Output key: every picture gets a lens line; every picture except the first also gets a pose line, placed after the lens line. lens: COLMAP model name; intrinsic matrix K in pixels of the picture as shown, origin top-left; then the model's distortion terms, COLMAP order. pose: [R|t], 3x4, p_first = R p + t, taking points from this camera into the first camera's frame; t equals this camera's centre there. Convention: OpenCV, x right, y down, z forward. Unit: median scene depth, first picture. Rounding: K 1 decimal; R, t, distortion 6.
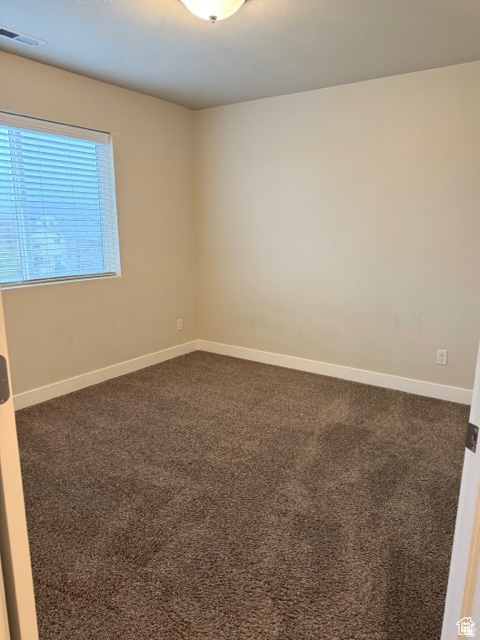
lens RADIAL K [[452.6, 0, 240.4], [0, 452.6, 320.5], [0, 0, 1]] dist [0.041877, -0.031690]
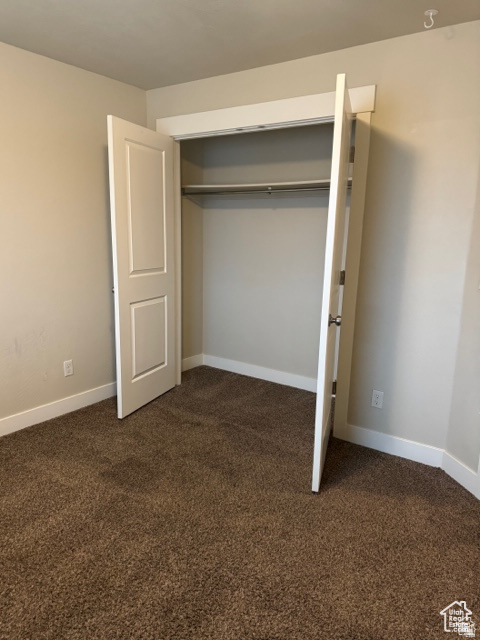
lens RADIAL K [[452.6, 0, 240.5], [0, 452.6, 320.5], [0, 0, 1]] dist [0.041877, -0.031690]
pose [[-0.009295, -0.194933, 0.980772, -0.471566], [0.193028, 0.962018, 0.193035, -0.128907], [-0.981149, 0.191111, 0.028685, 0.605860]]
